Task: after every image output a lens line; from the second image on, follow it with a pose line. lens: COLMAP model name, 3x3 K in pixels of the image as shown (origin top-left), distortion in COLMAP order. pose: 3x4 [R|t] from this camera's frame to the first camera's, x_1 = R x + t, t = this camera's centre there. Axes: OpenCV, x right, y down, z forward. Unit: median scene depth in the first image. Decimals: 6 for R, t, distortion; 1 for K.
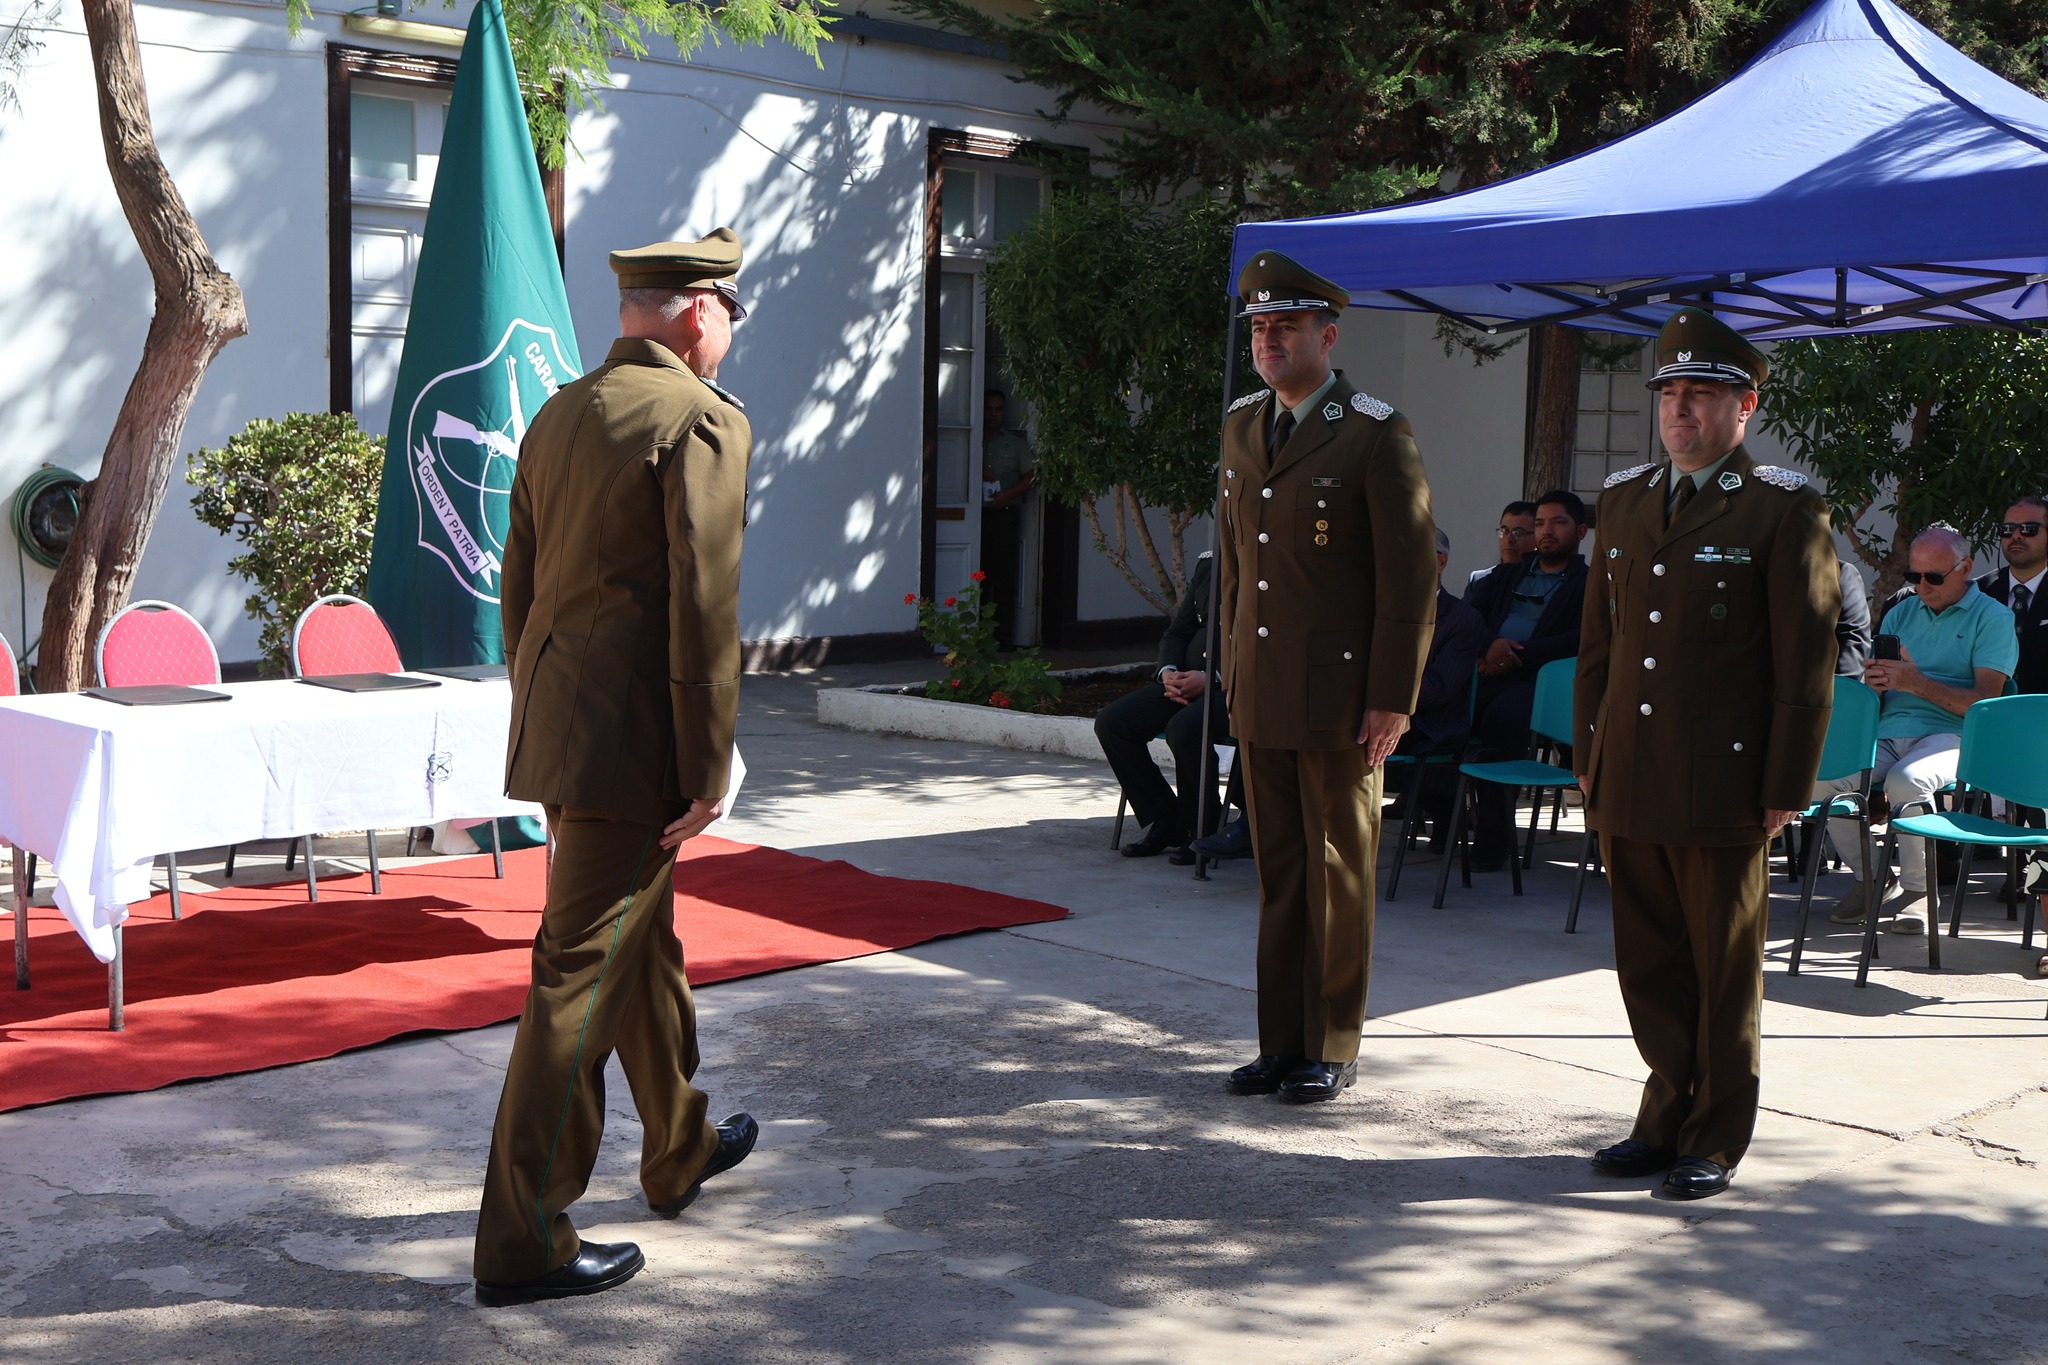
lens RADIAL K [[2466.2, 0, 1007.6], [0, 2466.2, 672.9], [0, 0, 1]] dist [0.018351, 0.000000]
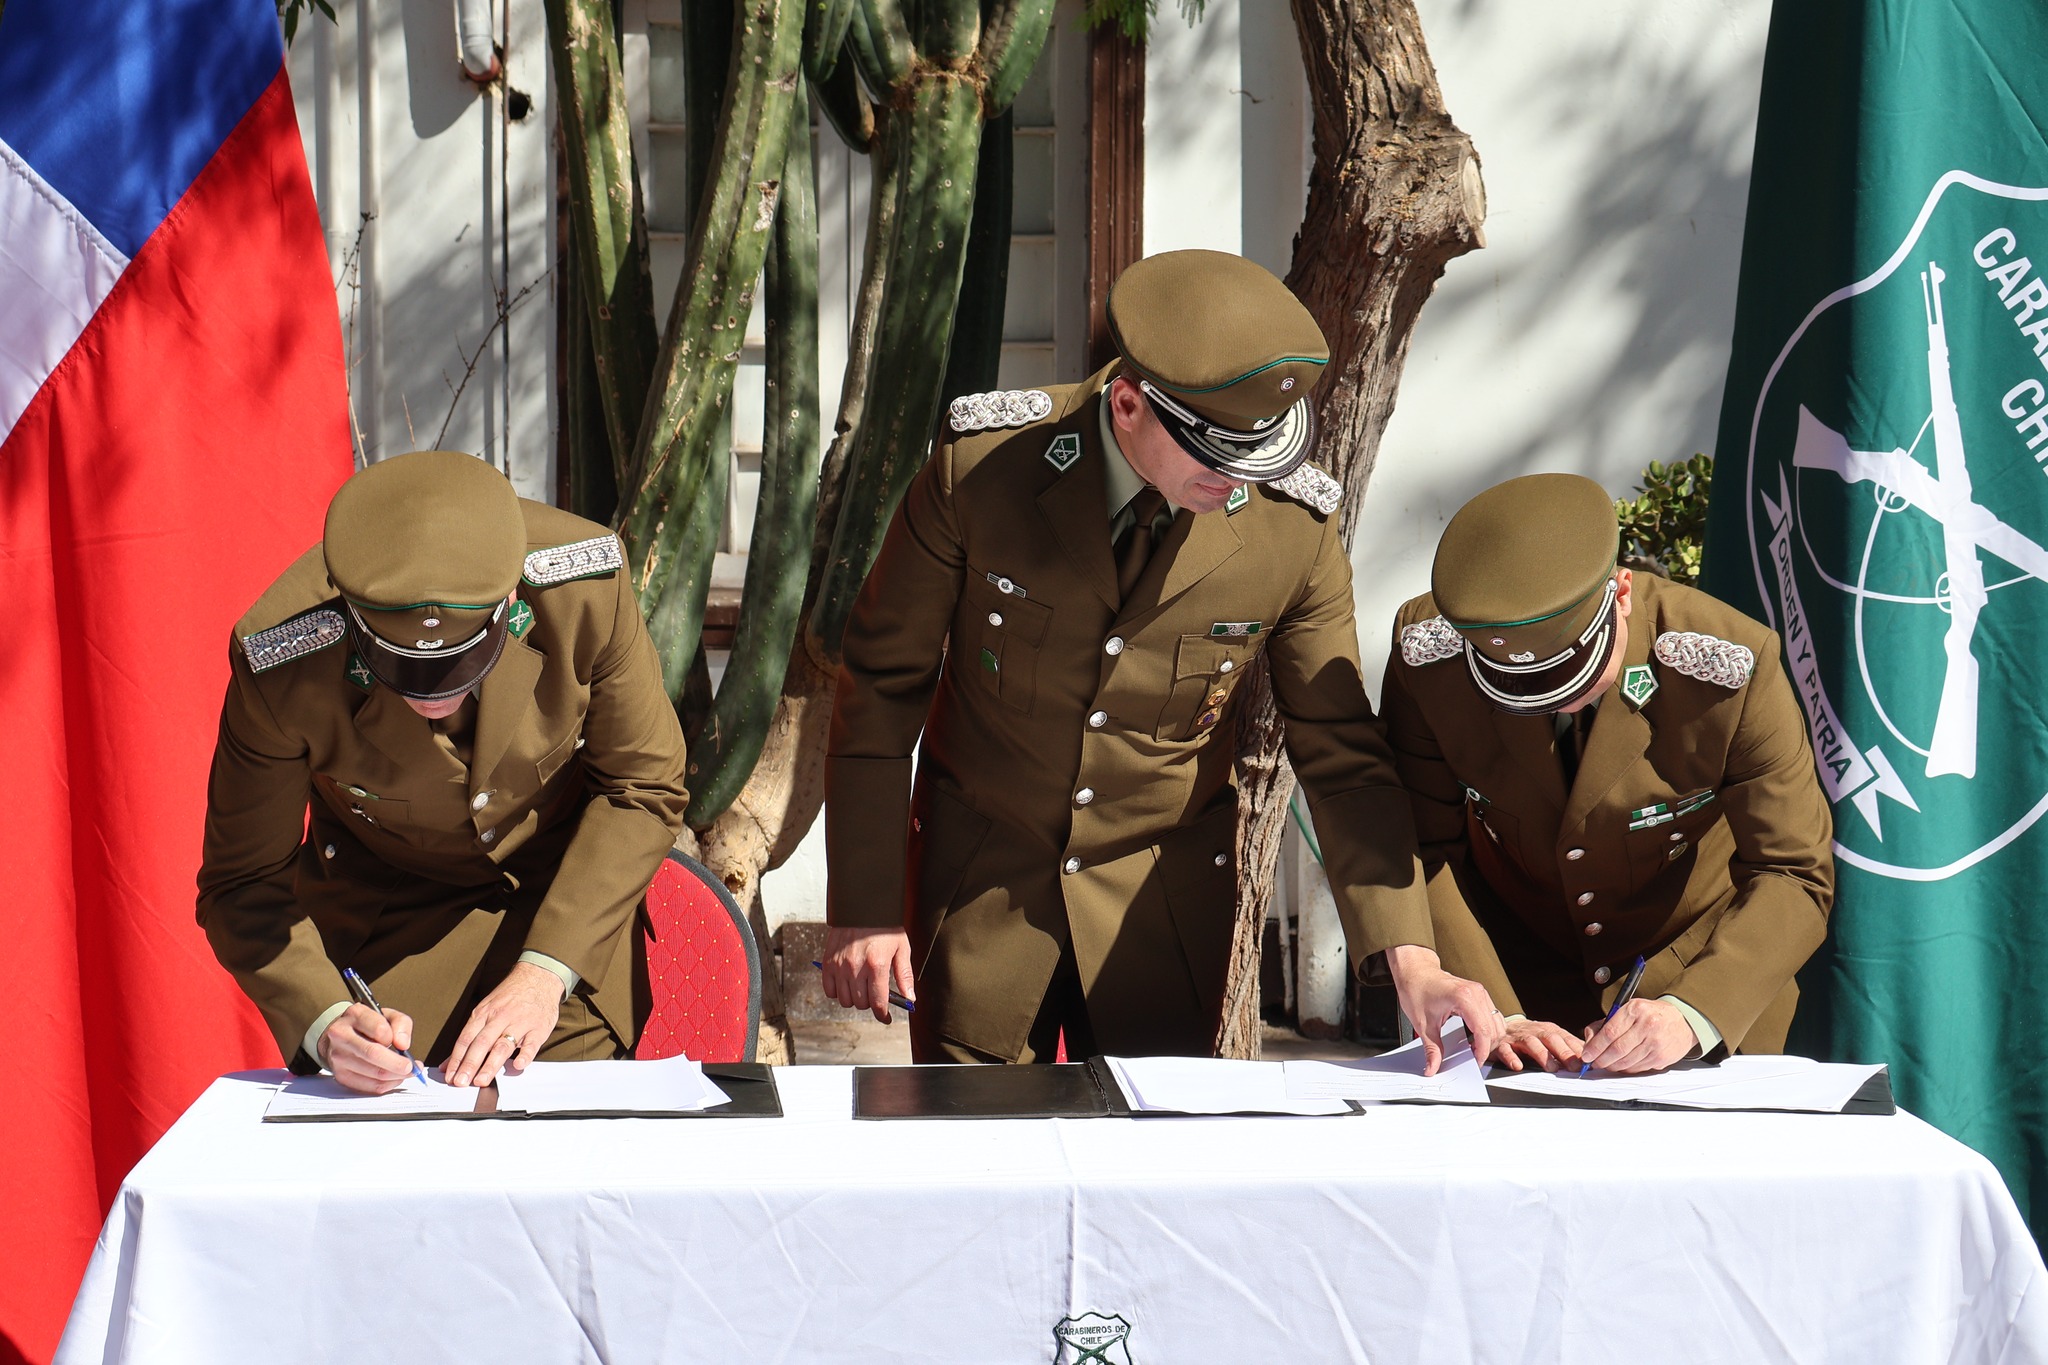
lens RADIAL K [[4045.2, 0, 1025.0], [0, 4045.2, 681.1], [0, 0, 1]] dist [0.038392, 0.000000]
pose [[0.765174, 0.016626, -0.643609, 0.105555], [-0.052715, 0.997928, -0.036894, -0.027957], [0.641662, 0.062158, 0.764465, 0.398038]]
